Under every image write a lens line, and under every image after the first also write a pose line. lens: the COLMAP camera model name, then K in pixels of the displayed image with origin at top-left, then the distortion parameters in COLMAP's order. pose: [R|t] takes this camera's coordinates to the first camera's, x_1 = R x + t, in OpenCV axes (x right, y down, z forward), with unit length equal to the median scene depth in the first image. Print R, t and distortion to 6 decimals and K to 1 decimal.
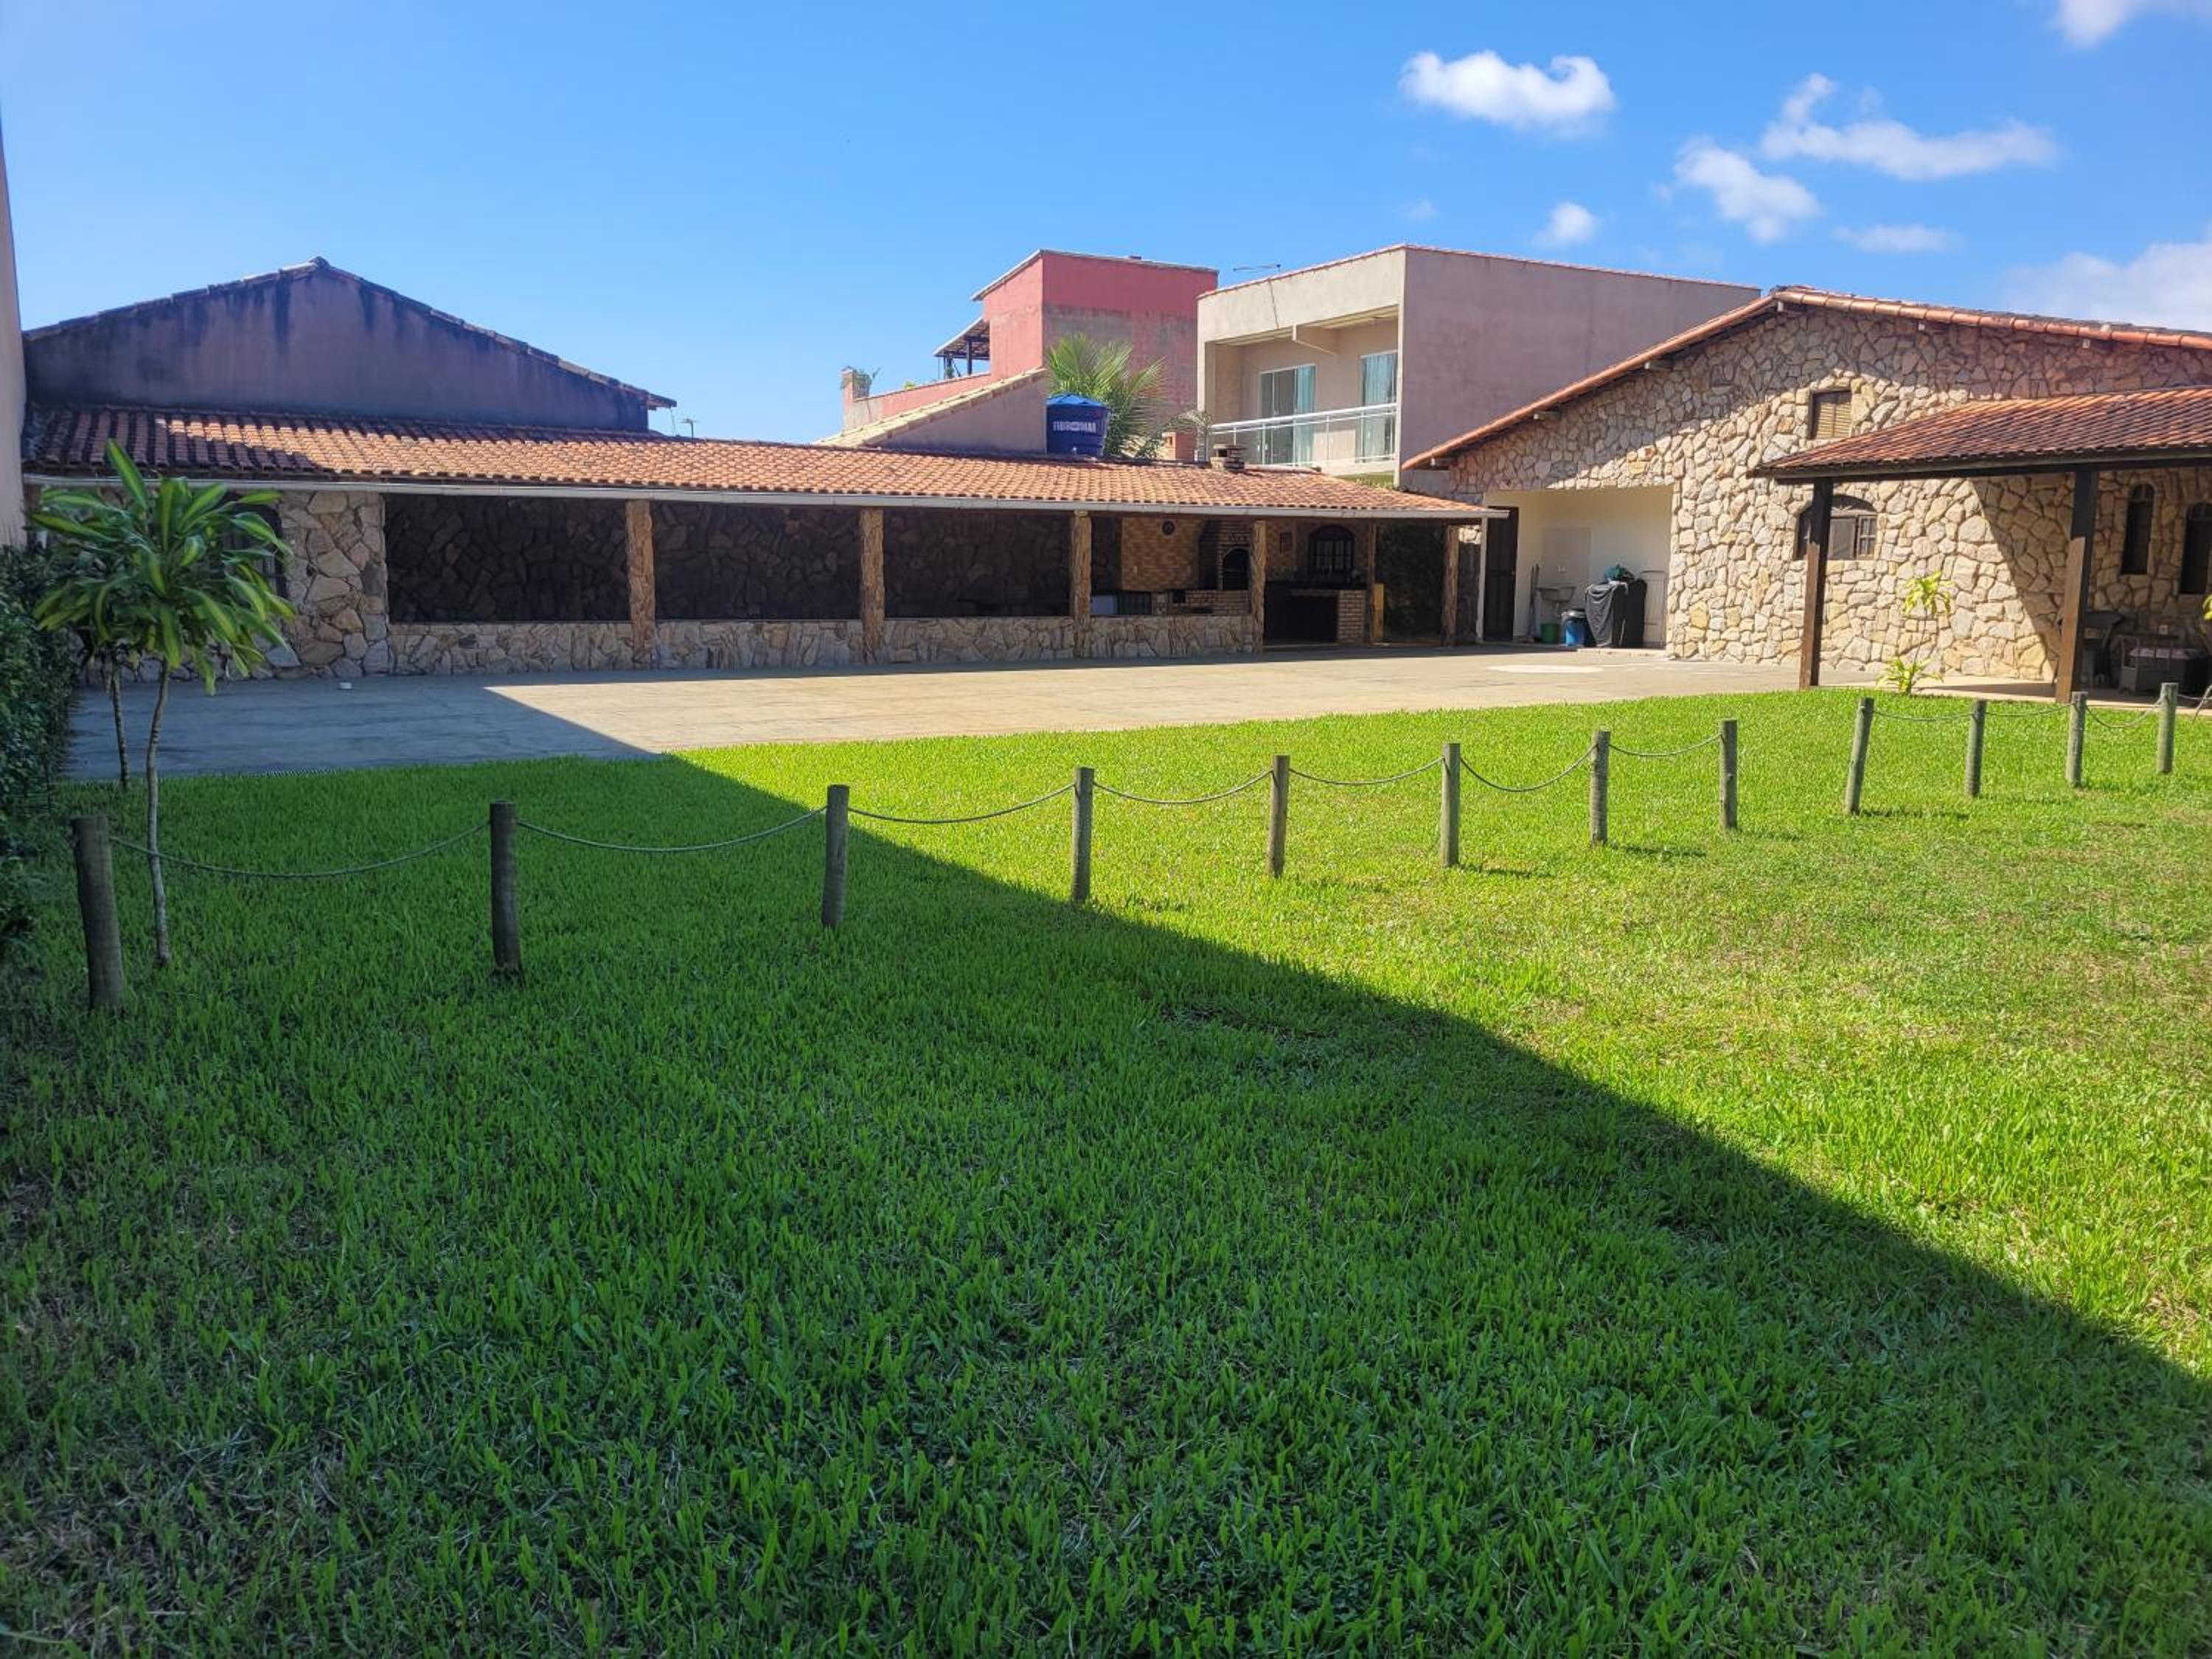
lens RADIAL K [[1670.5, 0, 1106.9], [0, 1670.5, 807.8], [0, 0, 1]] dist [0.058279, -0.046834]
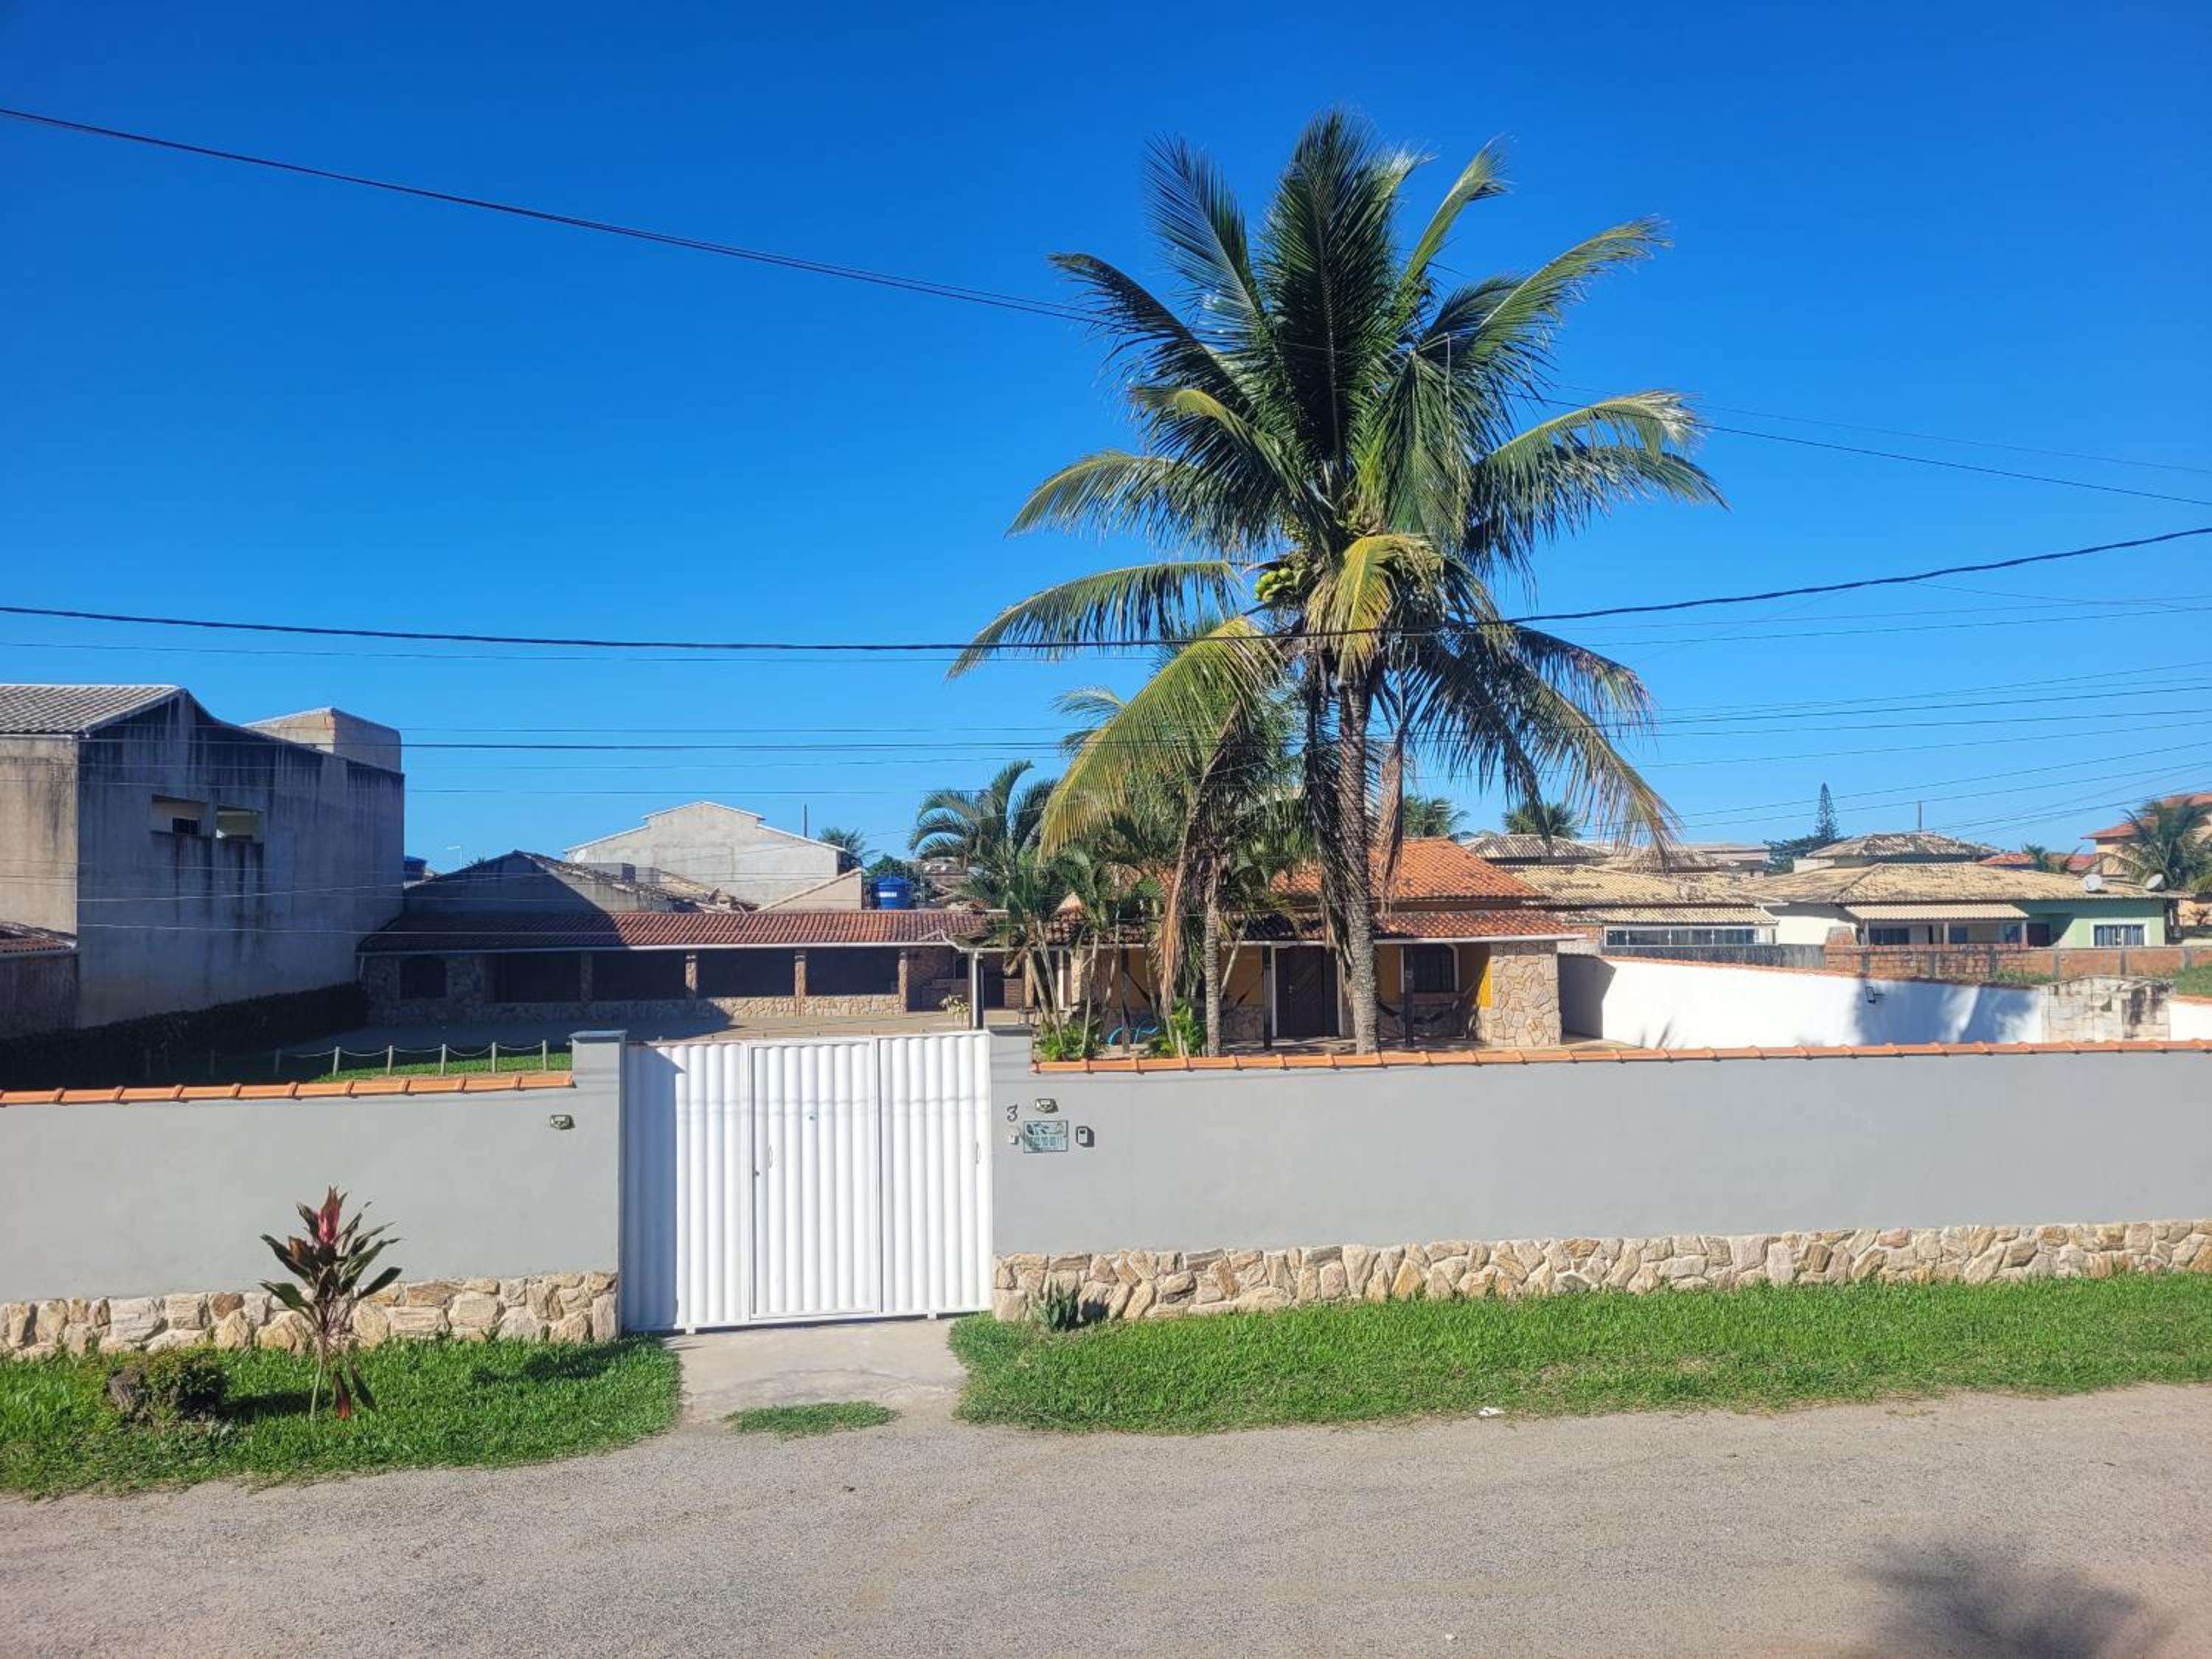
lens RADIAL K [[1656.3, 0, 1136.7], [0, 1656.3, 833.6], [0, 0, 1]] dist [0.062014, -0.048410]
pose [[0.924826, -0.037648, -0.378523, 1.422513], [-0.037669, 0.981135, -0.189620, 0.078650], [0.378521, 0.189624, 0.905961, -0.934466]]
